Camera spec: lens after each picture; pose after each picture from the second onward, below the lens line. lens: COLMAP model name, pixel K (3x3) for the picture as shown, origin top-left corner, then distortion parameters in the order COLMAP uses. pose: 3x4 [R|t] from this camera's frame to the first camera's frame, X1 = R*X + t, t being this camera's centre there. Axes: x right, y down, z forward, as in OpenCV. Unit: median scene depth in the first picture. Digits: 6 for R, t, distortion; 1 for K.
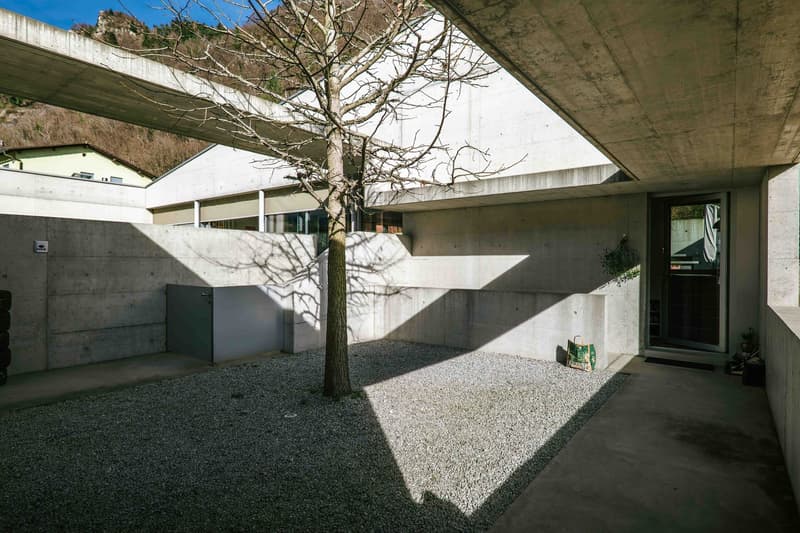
lens RADIAL K [[413.7, 0, 400.0], [0, 413.7, 266.5], [0, 0, 1]] dist [0.000179, 0.000060]
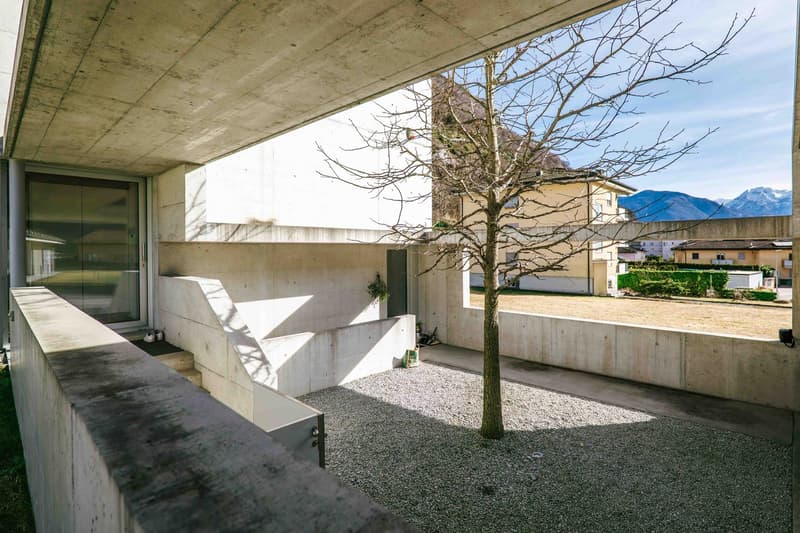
lens RADIAL K [[413.7, 0, 400.0], [0, 413.7, 266.5], [0, 0, 1]] dist [0.000179, 0.000060]
pose [[0.111930, -0.049038, 0.992505, -0.851516], [0.016054, 0.998741, 0.047535, -0.154131], [-0.993586, 0.010613, 0.112576, 0.704184]]
